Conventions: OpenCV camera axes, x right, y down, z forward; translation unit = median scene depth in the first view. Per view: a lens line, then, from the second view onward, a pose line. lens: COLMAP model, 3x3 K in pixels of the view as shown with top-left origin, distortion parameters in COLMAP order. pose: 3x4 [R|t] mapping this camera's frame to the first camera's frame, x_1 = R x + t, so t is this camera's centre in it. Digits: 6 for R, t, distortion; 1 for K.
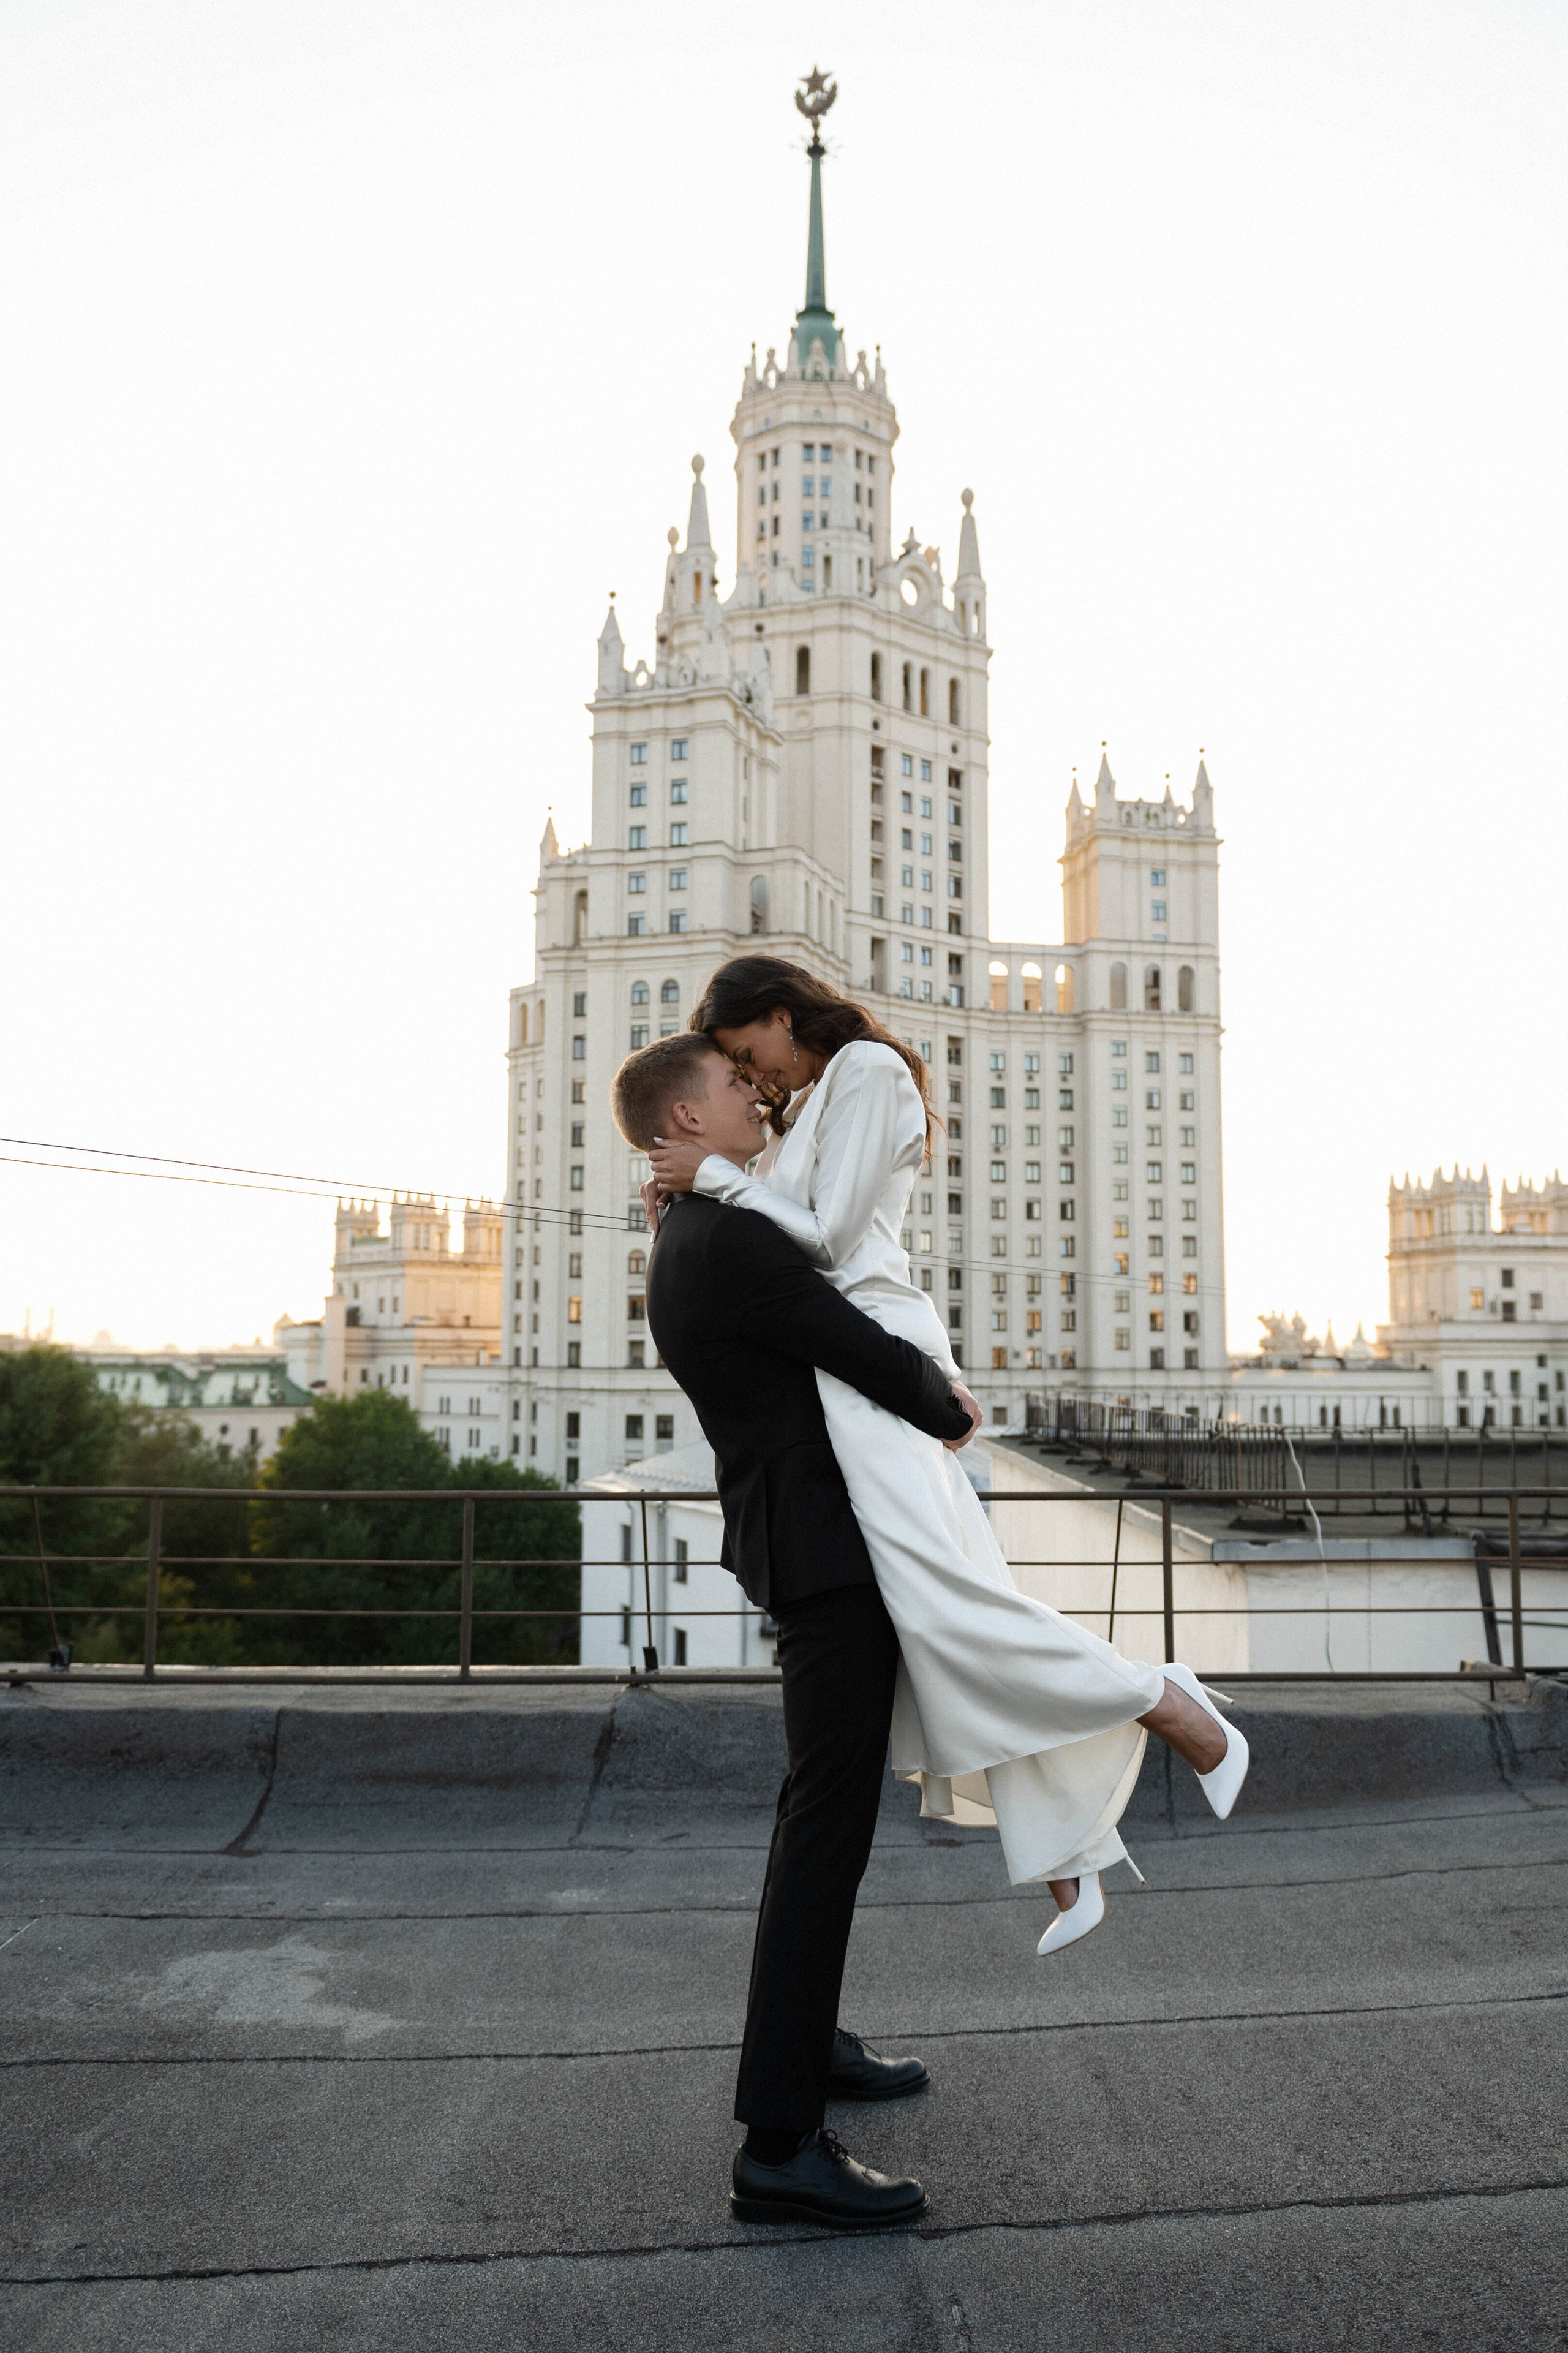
lens RADIAL K [[1701.4, 0, 777.1], [0, 1701.4, 1181.7], [0, 0, 1]] dist [-0.005776, -0.004996]
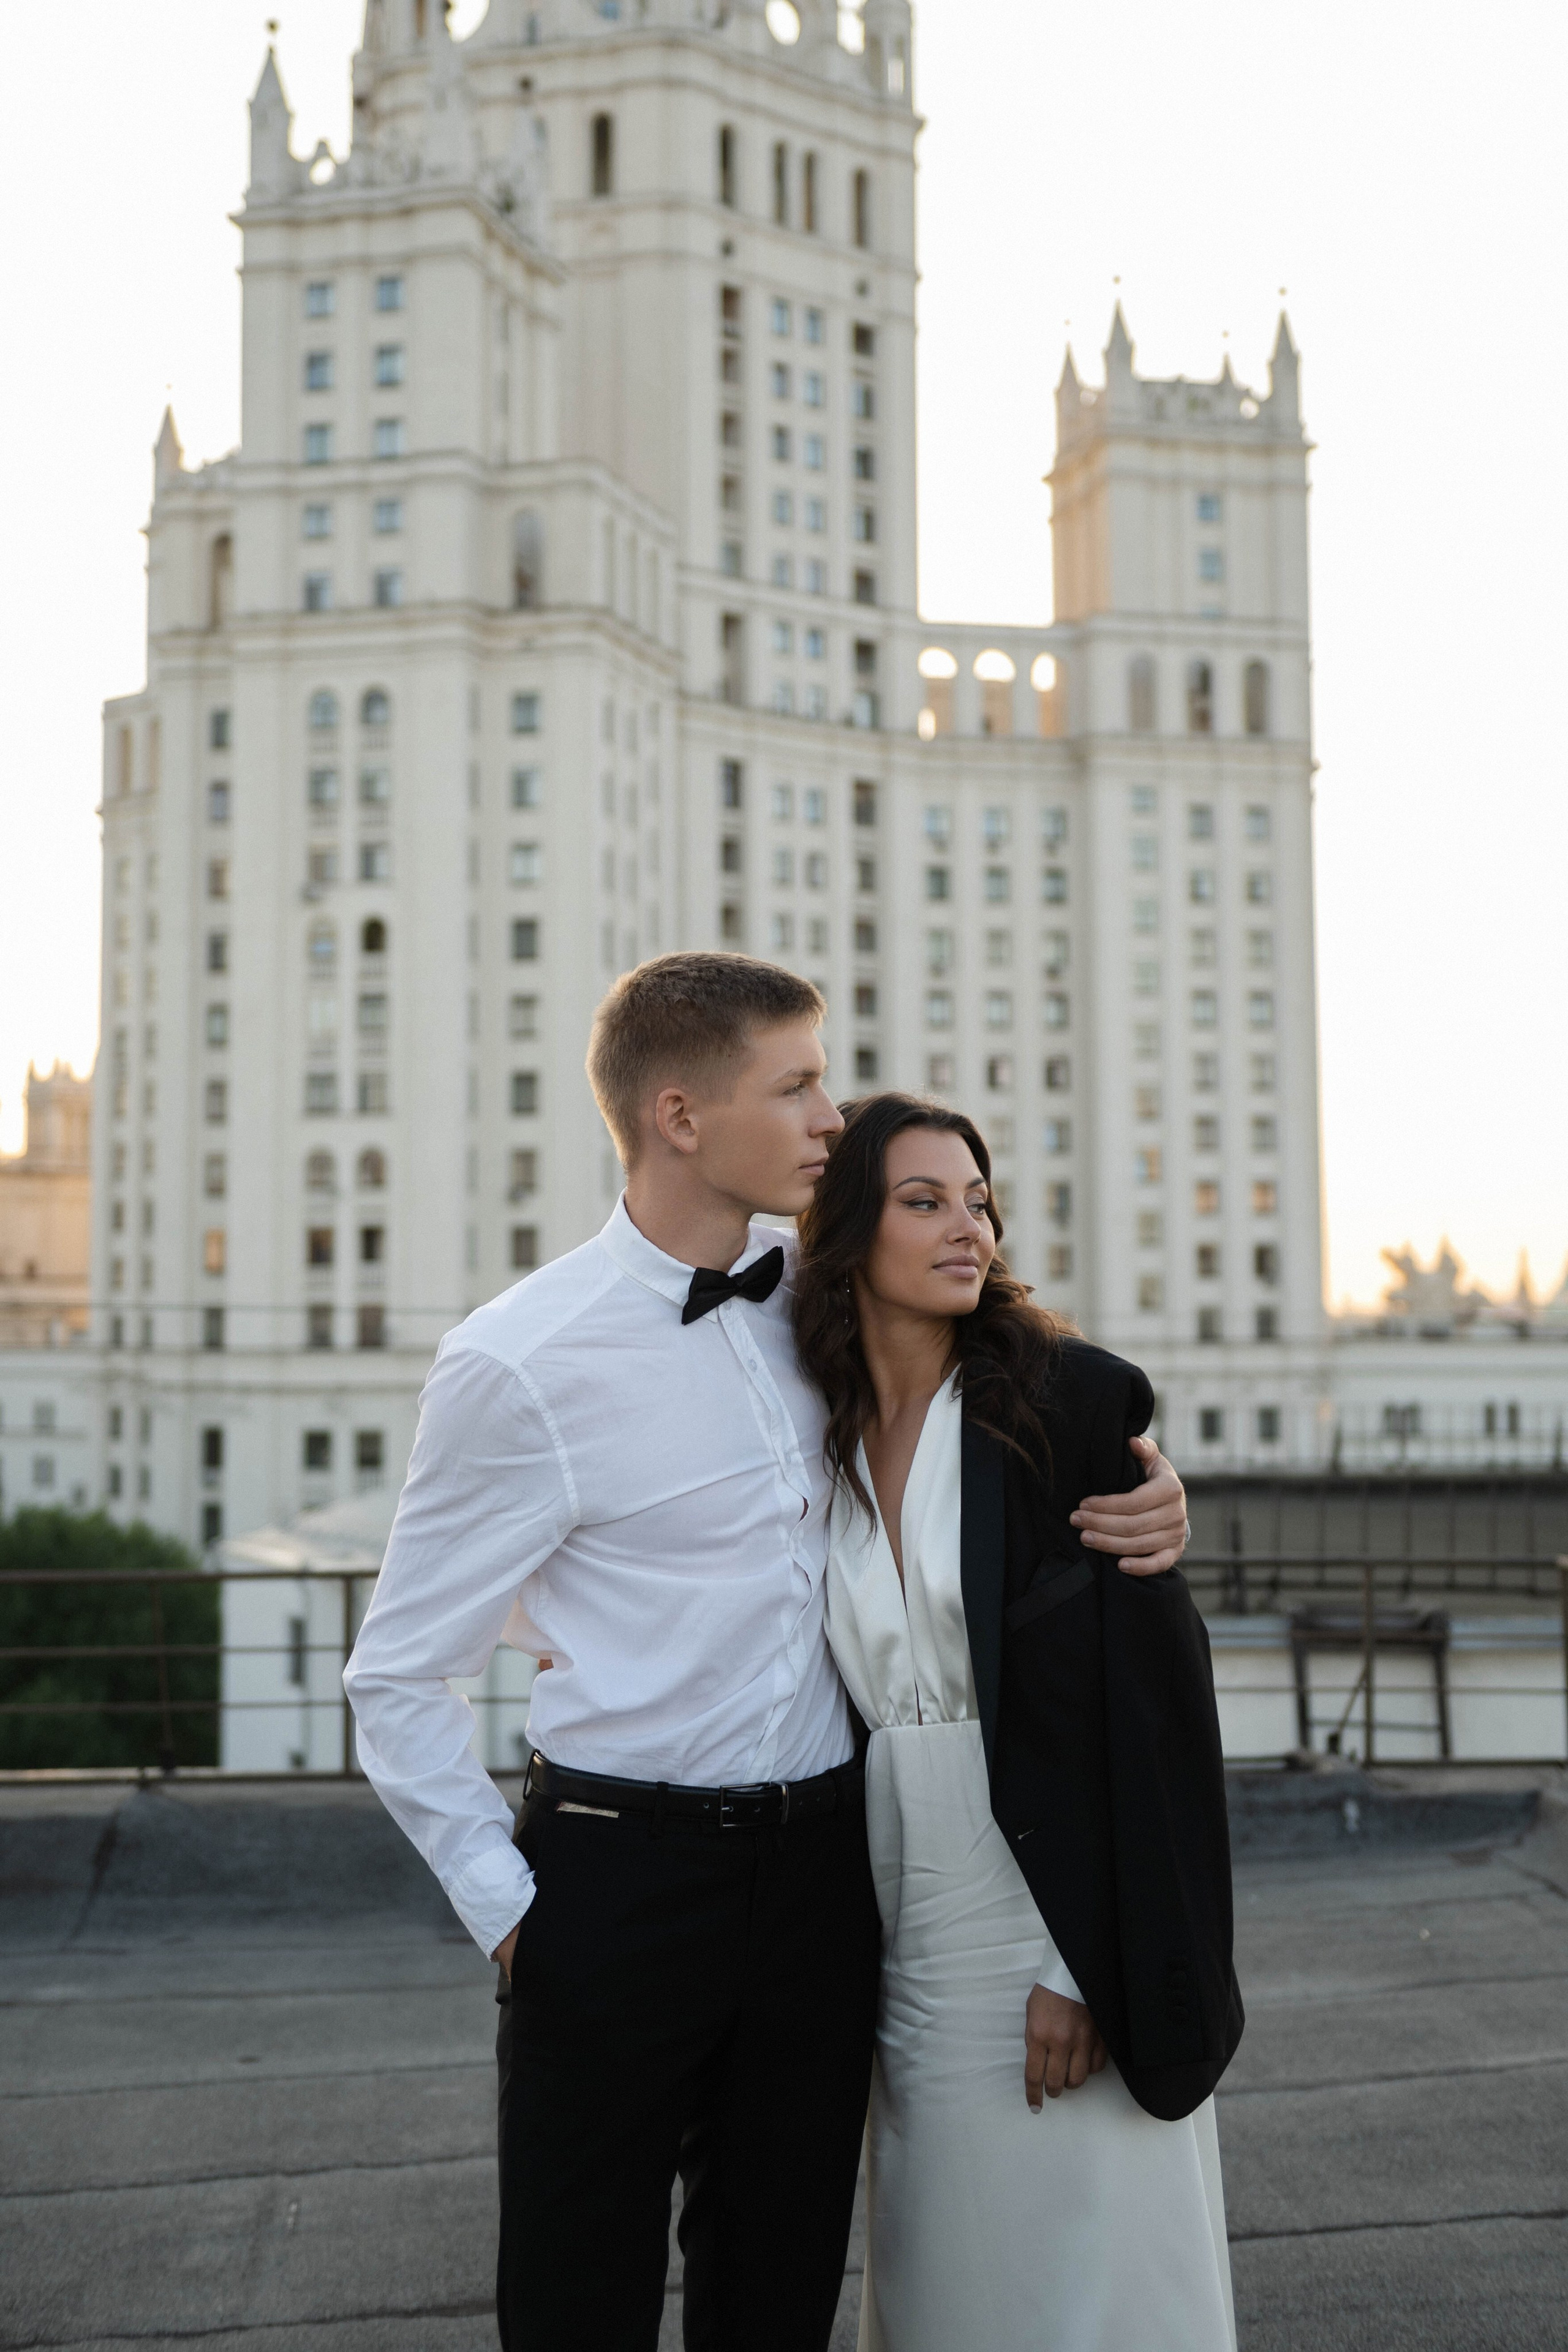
lens RADIAL K [[3271.4, 0, 784.5], [0, 3271.4, 972.9], [0, 0, 1]] dist [0.006521, 0.000000]
pose [[0.999233, -0.004839, 0.038856, 0.032972], [0.004645, 0.999976, 0.005092, -0.024762], [-0.038880, -0.004908, 0.999232, -0.129162]]
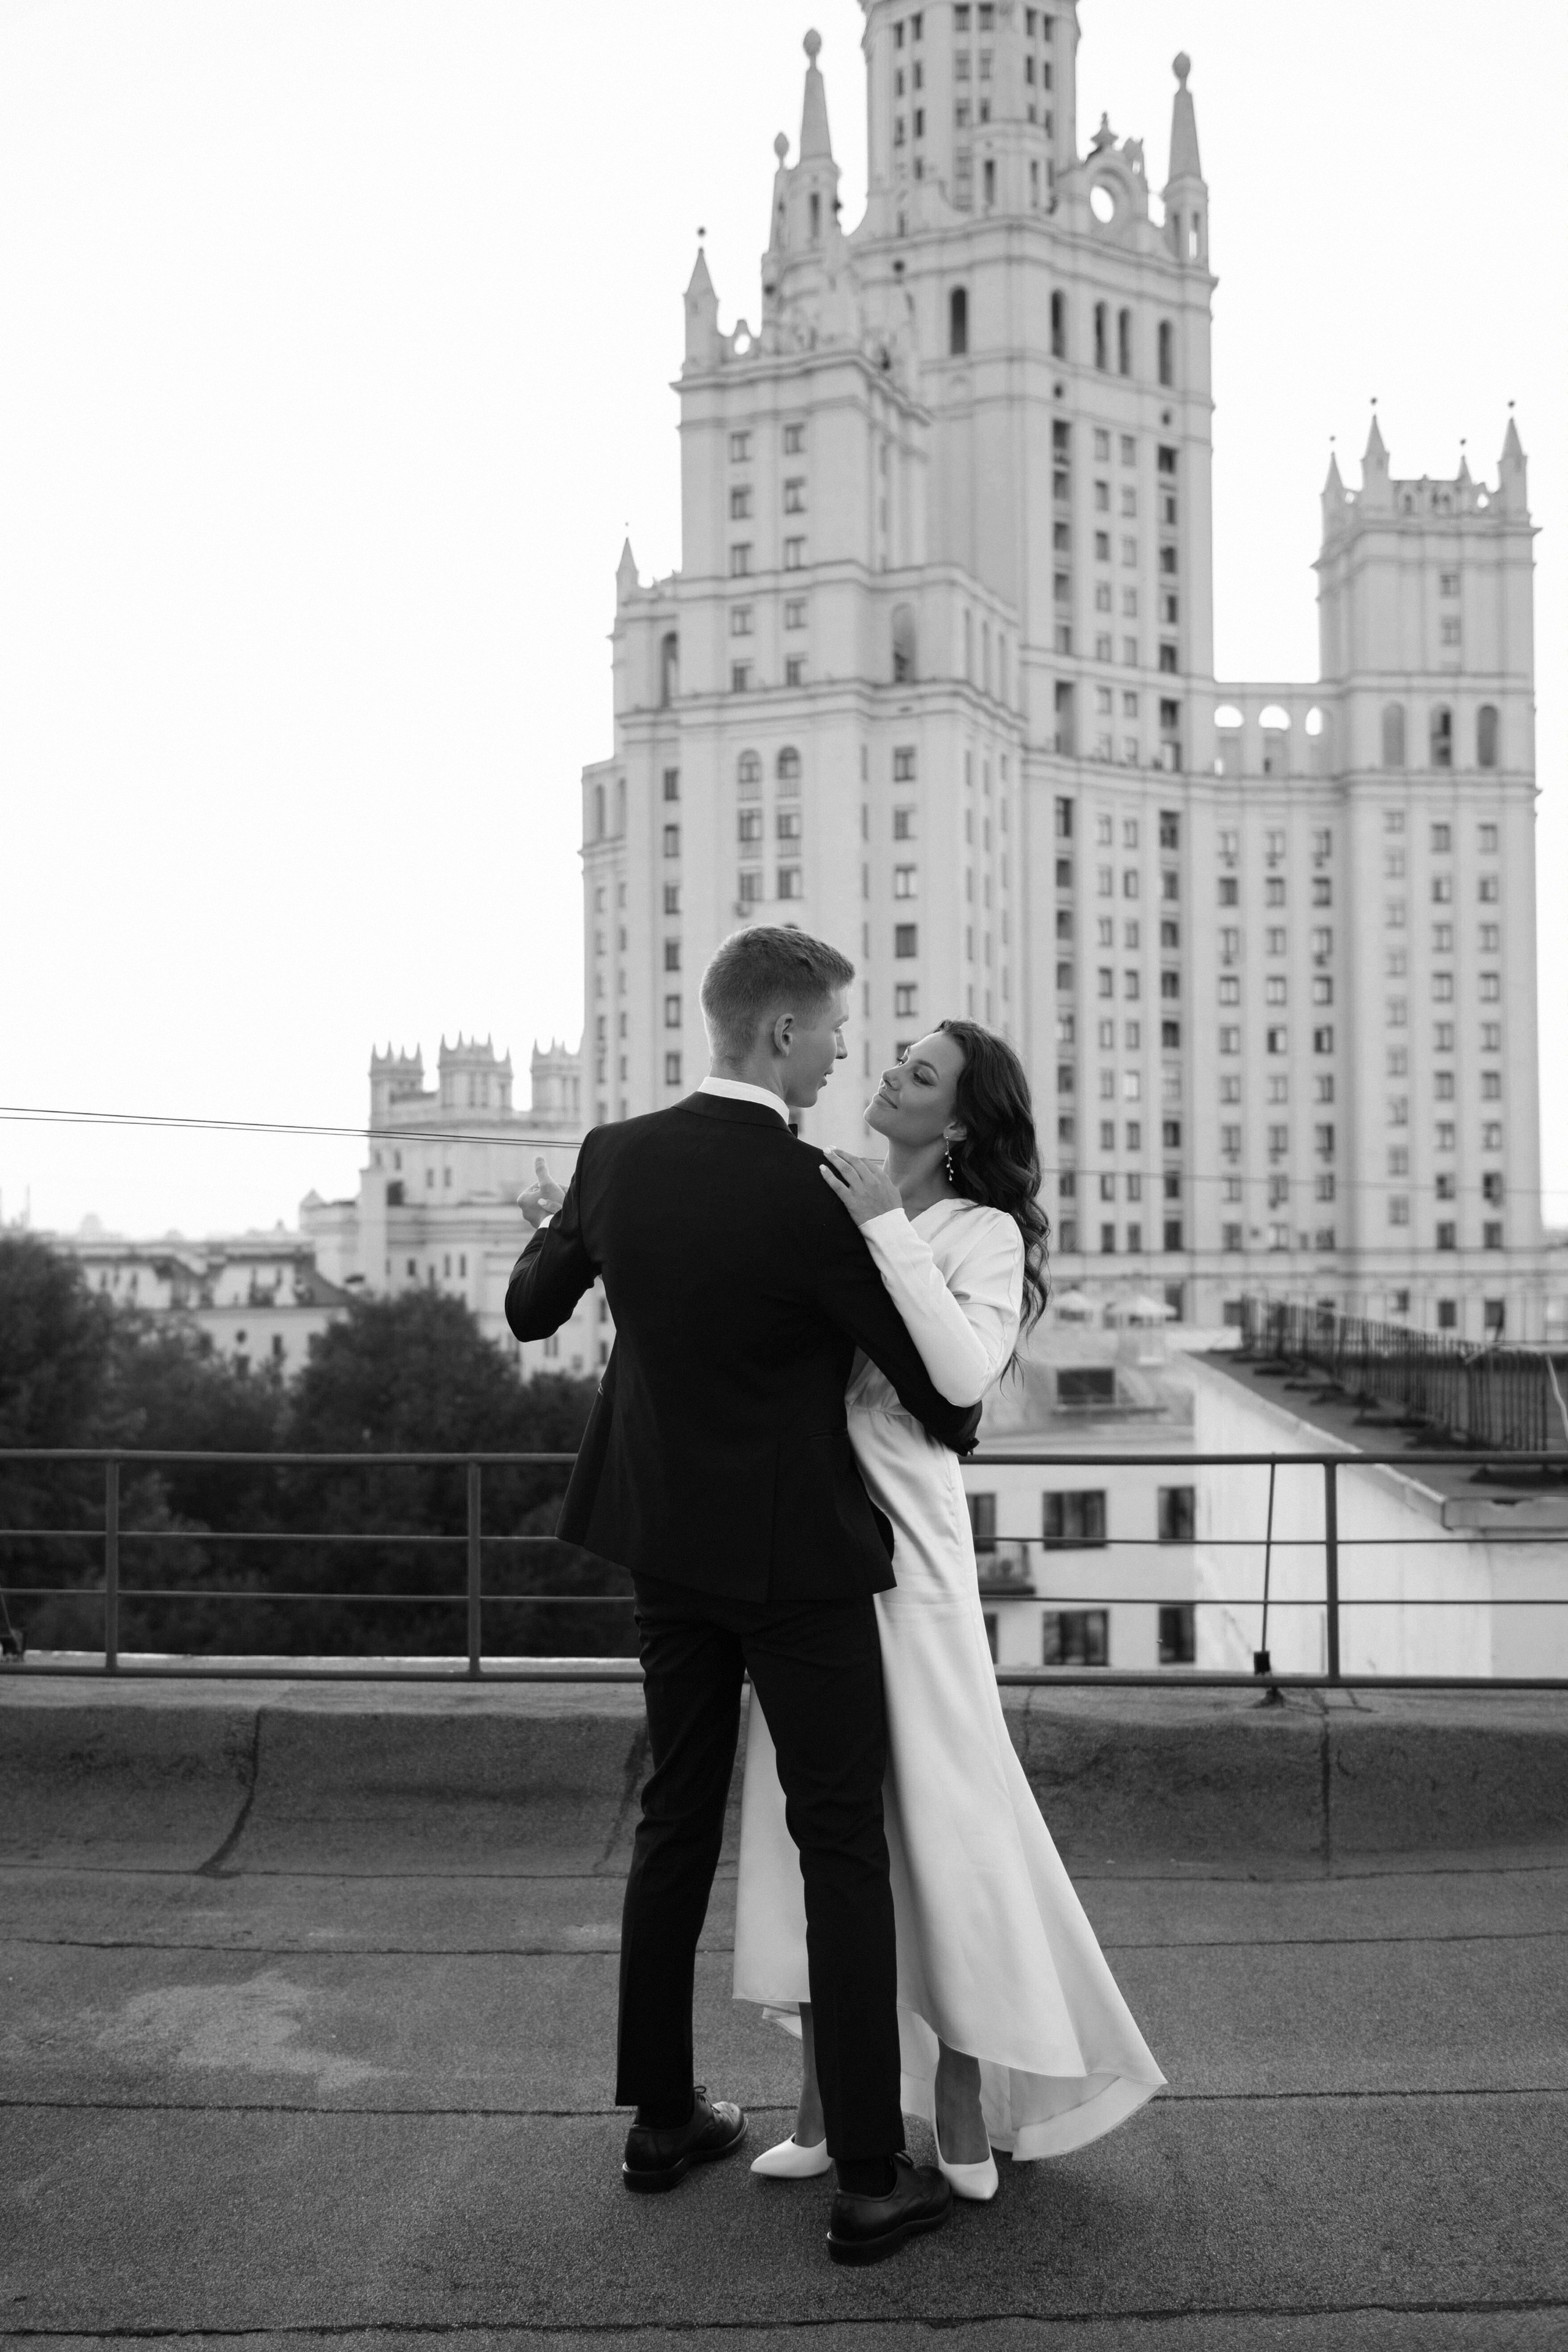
lens RADIAL K [[2242.5, 0, 717.2], [0, 2242.5, 1168.4], [0, 0, 1]] dist [-0.006739, 0.000000]
pose [[0.994186, -0.013672, -0.106805, 0.009828], [0.021725, 0.996977, 0.074604, -0.006423], [0.105462, -0.076490, 0.991477, -0.011426]]
